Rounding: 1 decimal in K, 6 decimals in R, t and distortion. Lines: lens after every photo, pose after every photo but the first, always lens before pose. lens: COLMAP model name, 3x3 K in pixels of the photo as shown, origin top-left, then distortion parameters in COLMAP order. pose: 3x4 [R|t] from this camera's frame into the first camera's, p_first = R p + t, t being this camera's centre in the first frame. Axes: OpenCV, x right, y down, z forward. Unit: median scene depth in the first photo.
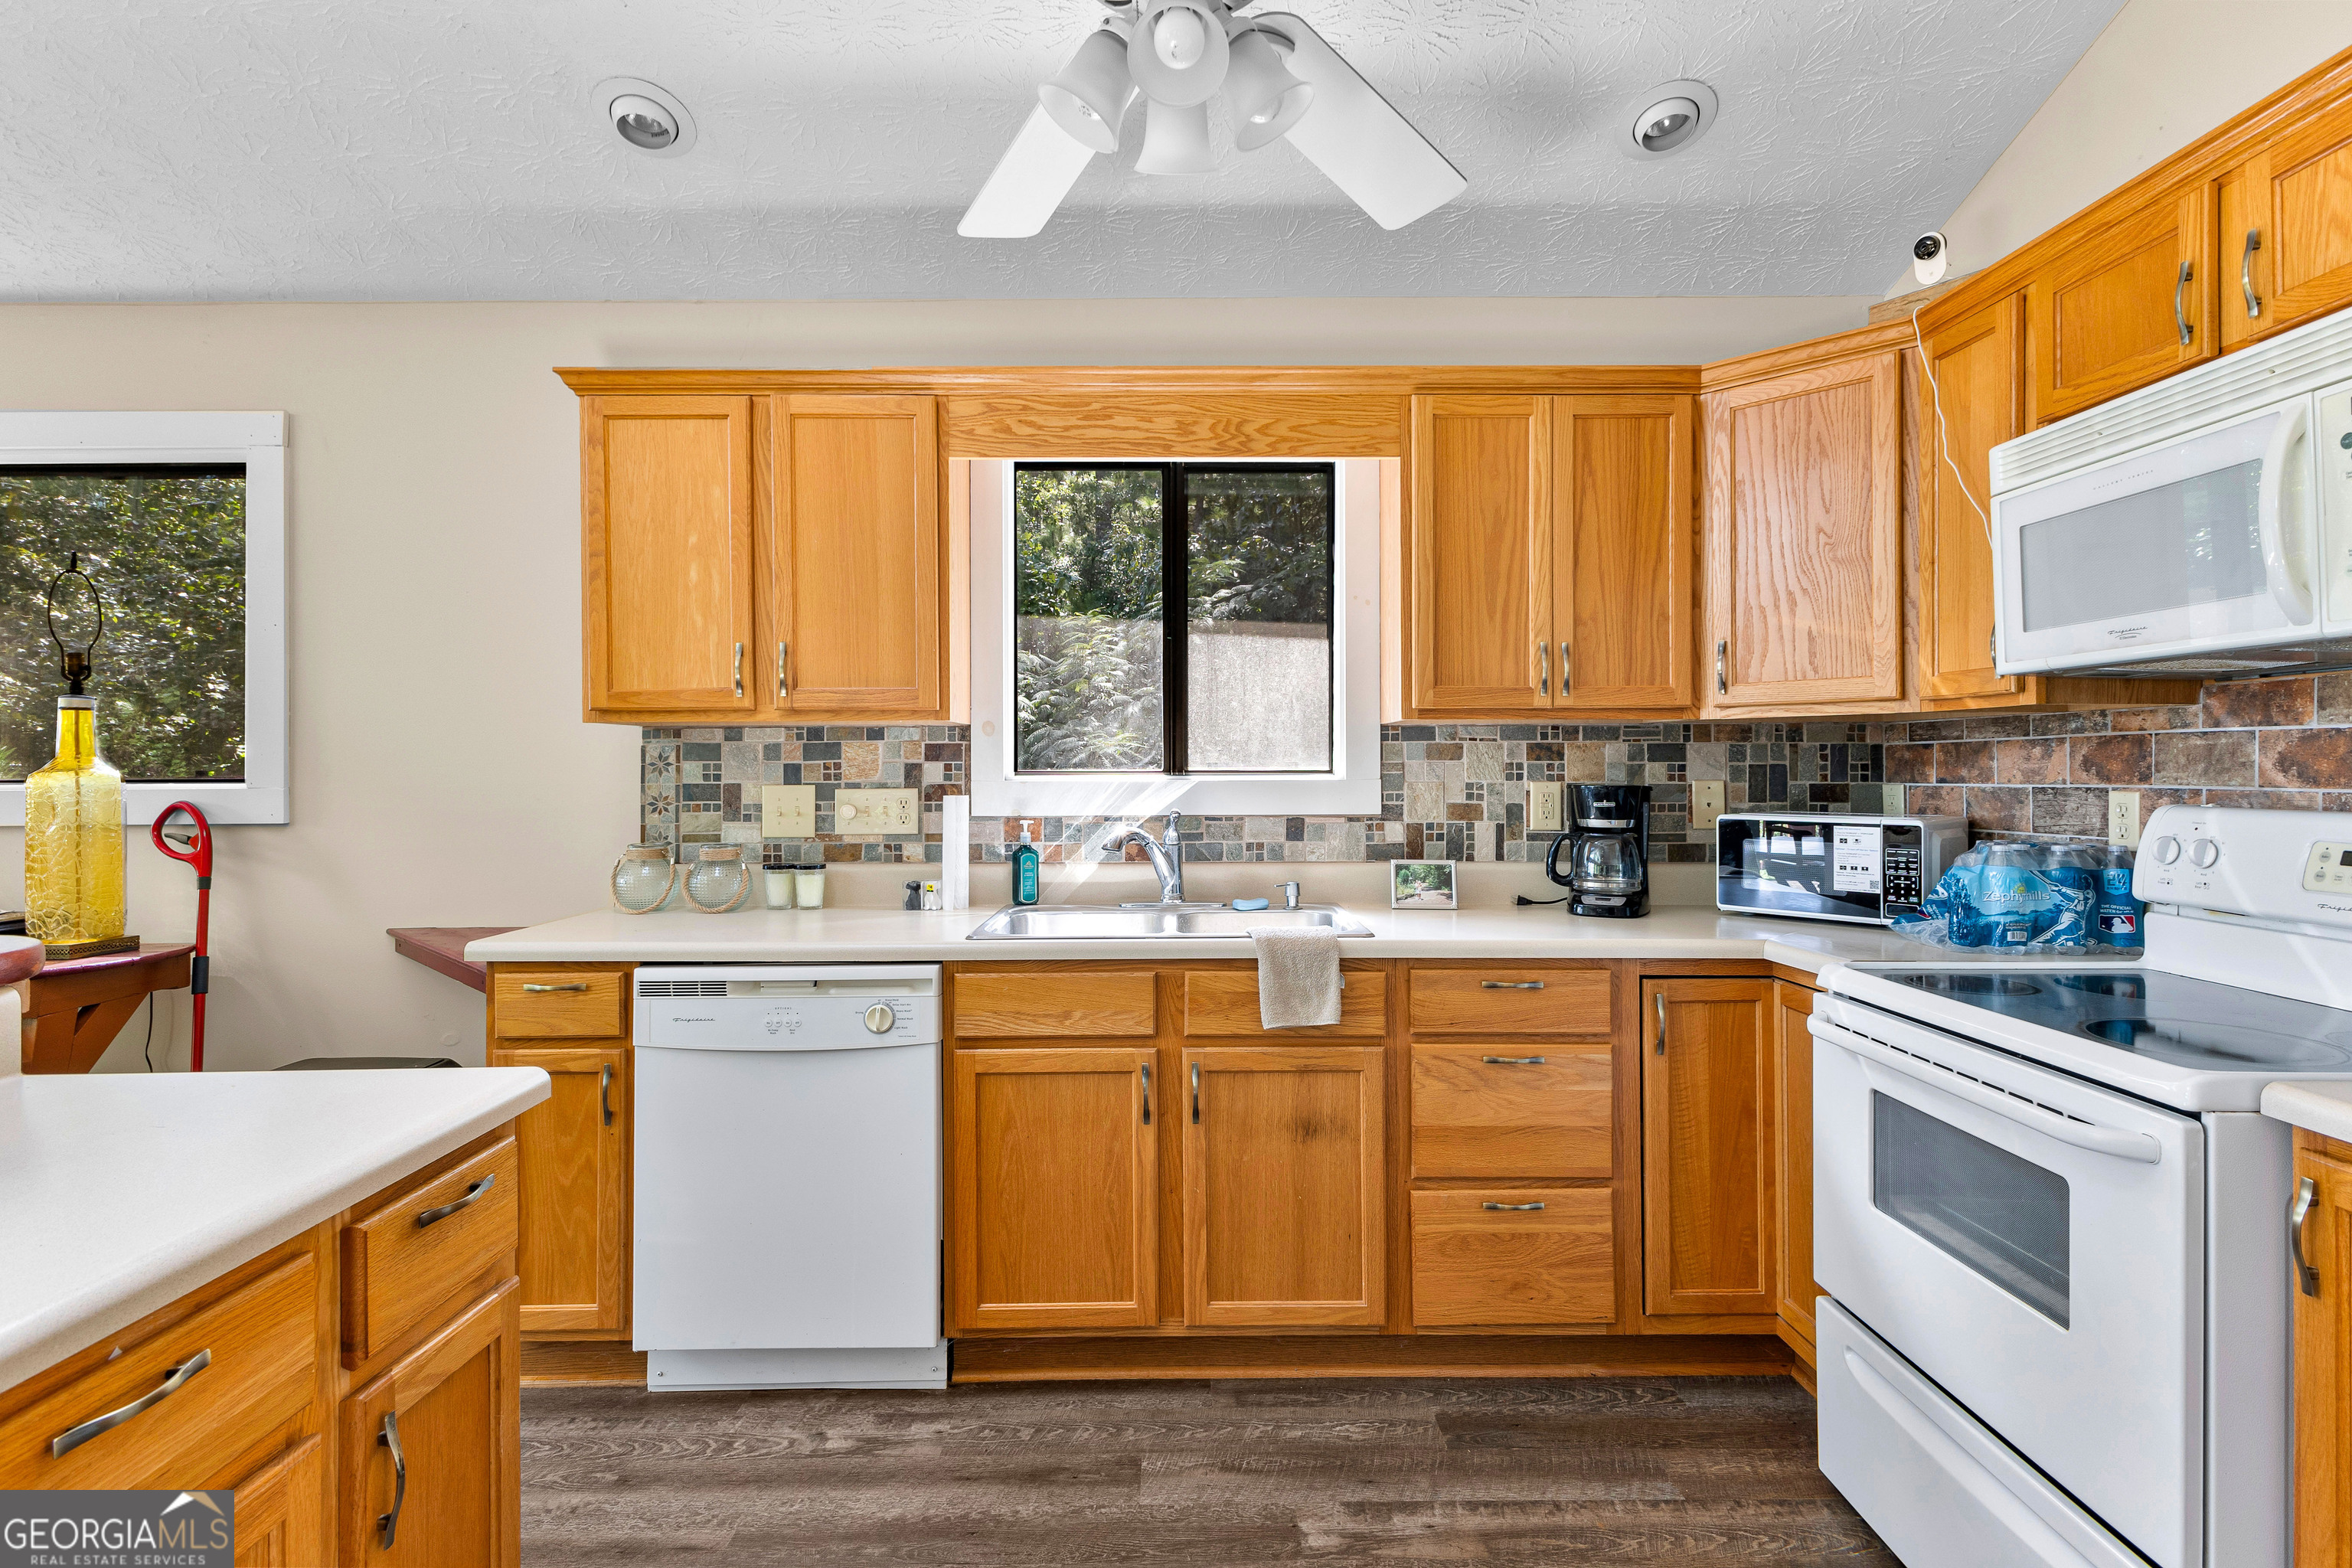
lens RADIAL K [[1145.2, 0, 1177.5], [0, 1145.2, 764.2], [0, 0, 1]] dist [-0.000845, -0.000700]
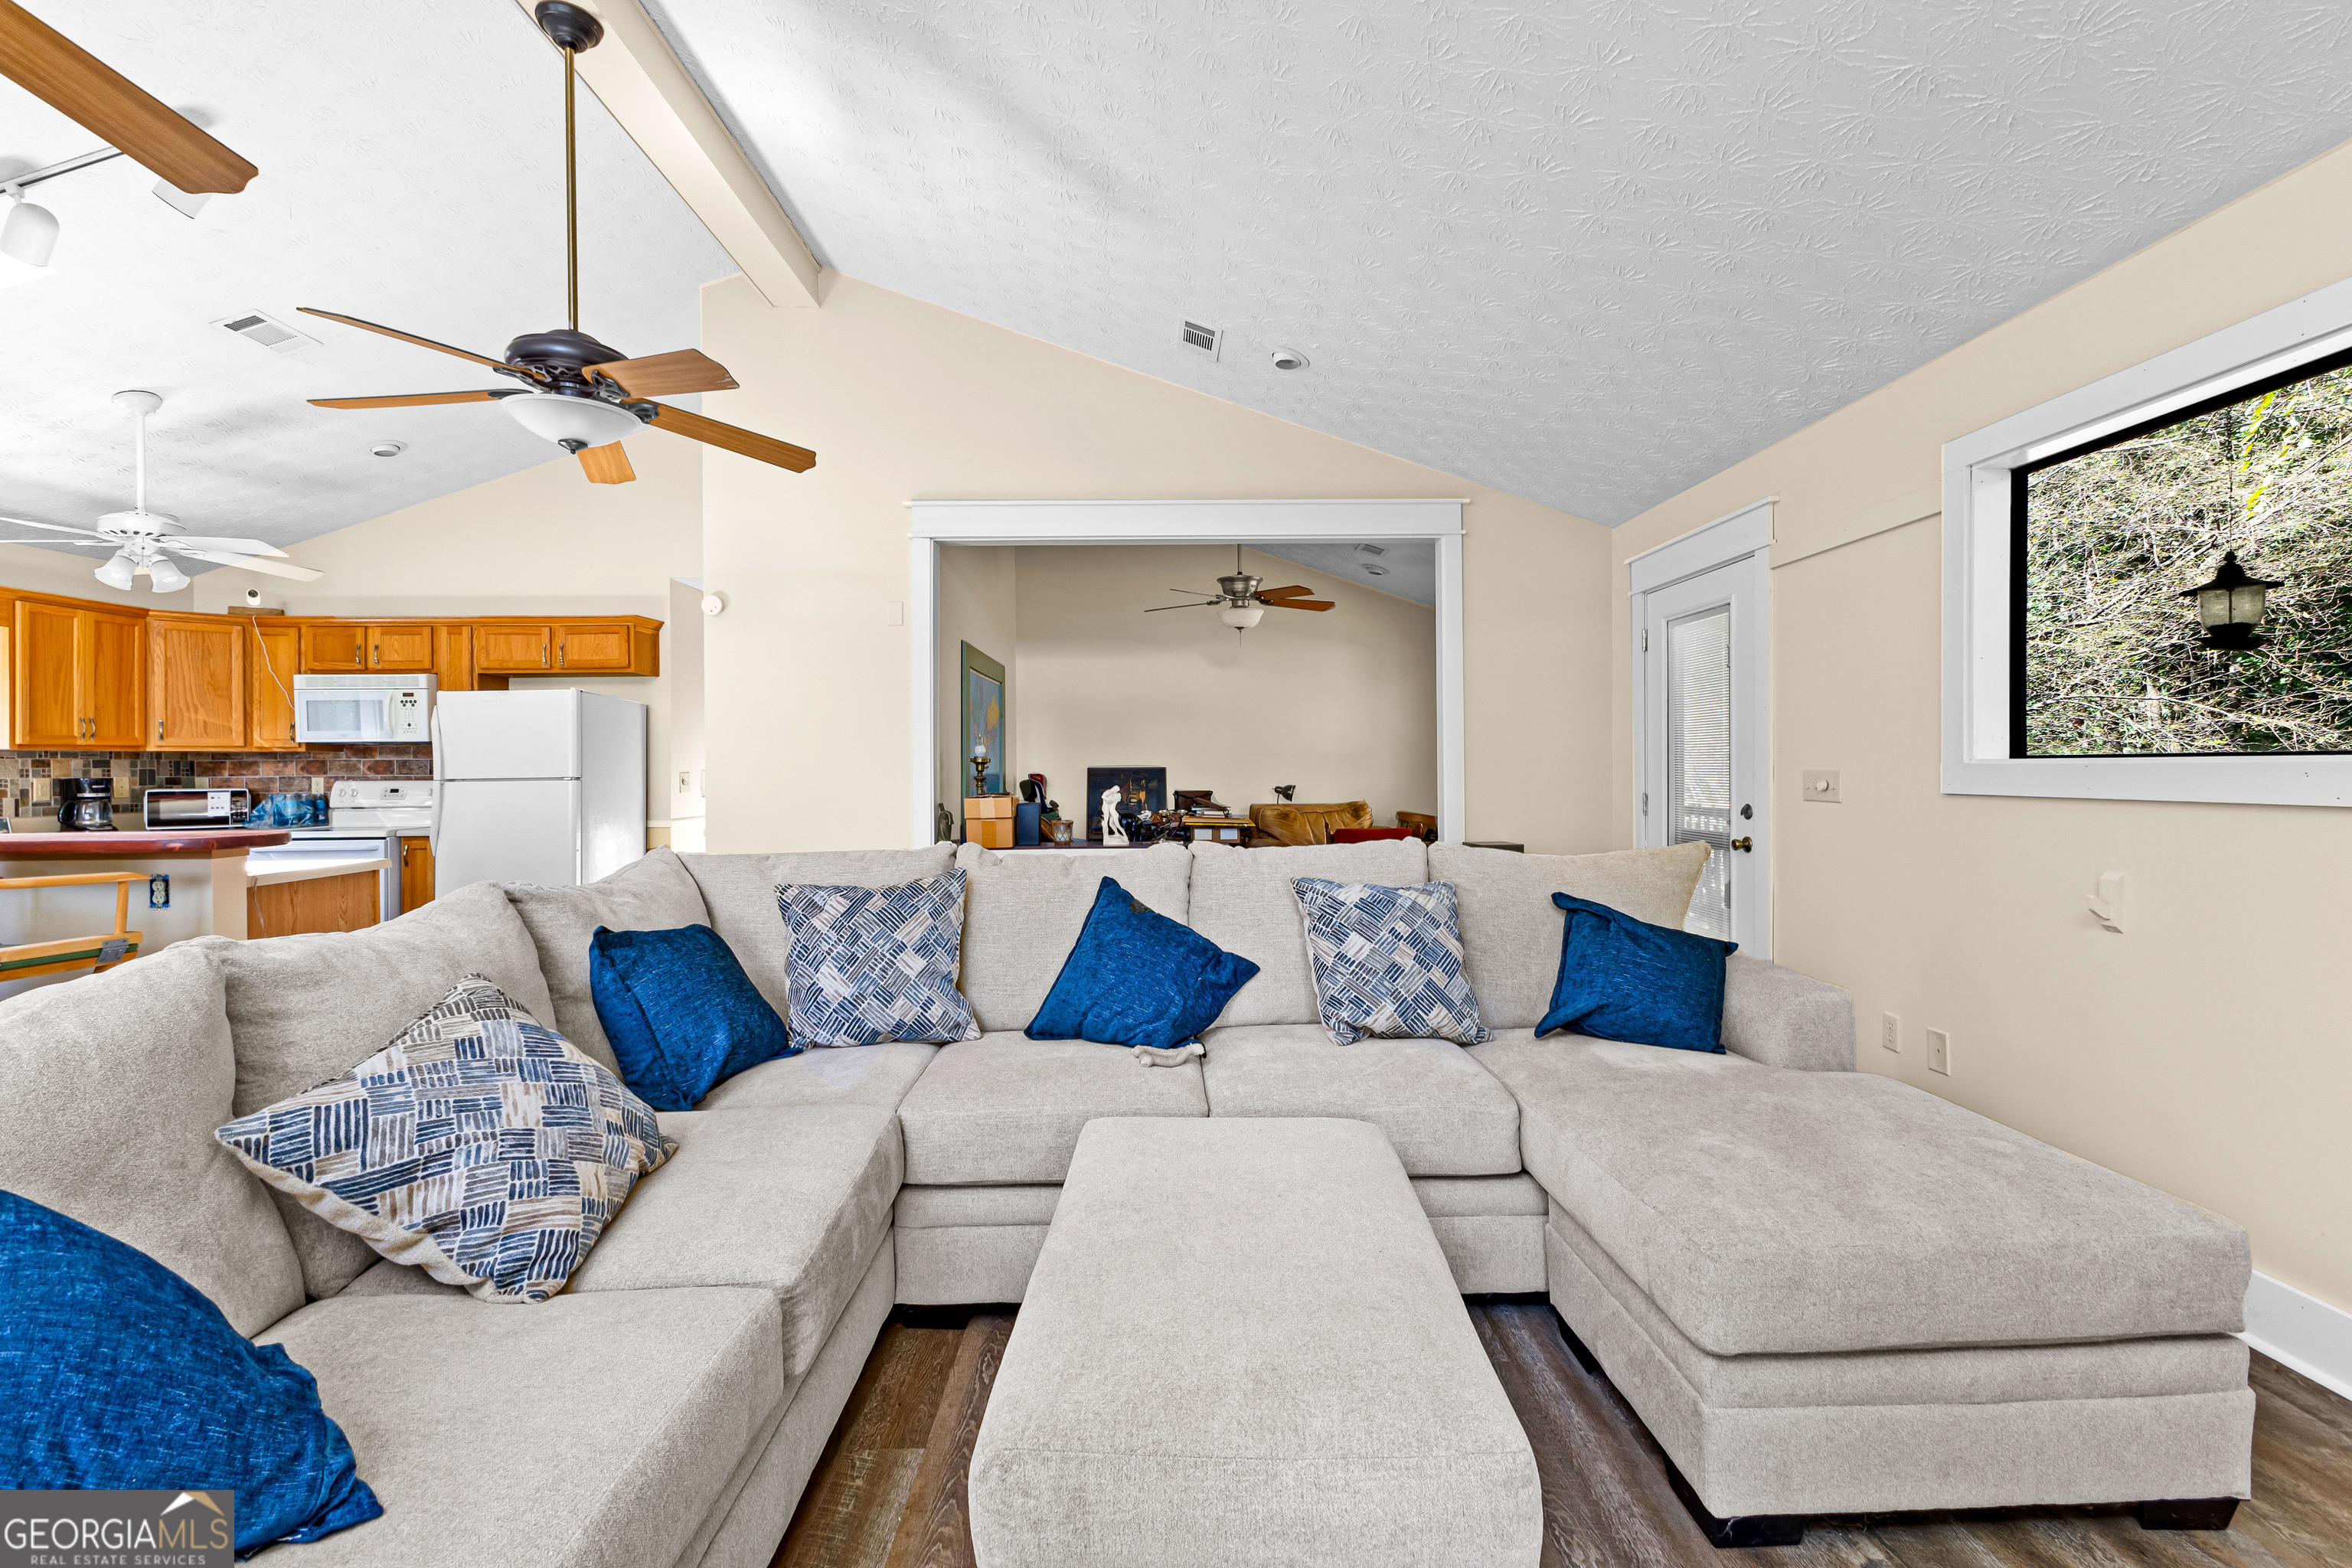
lens RADIAL K [[1009.1, 0, 1179.3], [0, 1009.1, 774.7], [0, 0, 1]] dist [0.015576, -0.006485]
pose [[-0.028796, -0.008637, 0.999548, -1.796998], [0.000347, 0.999963, 0.008651, -0.006598], [-0.999585, 0.000596, -0.028792, -1.153182]]
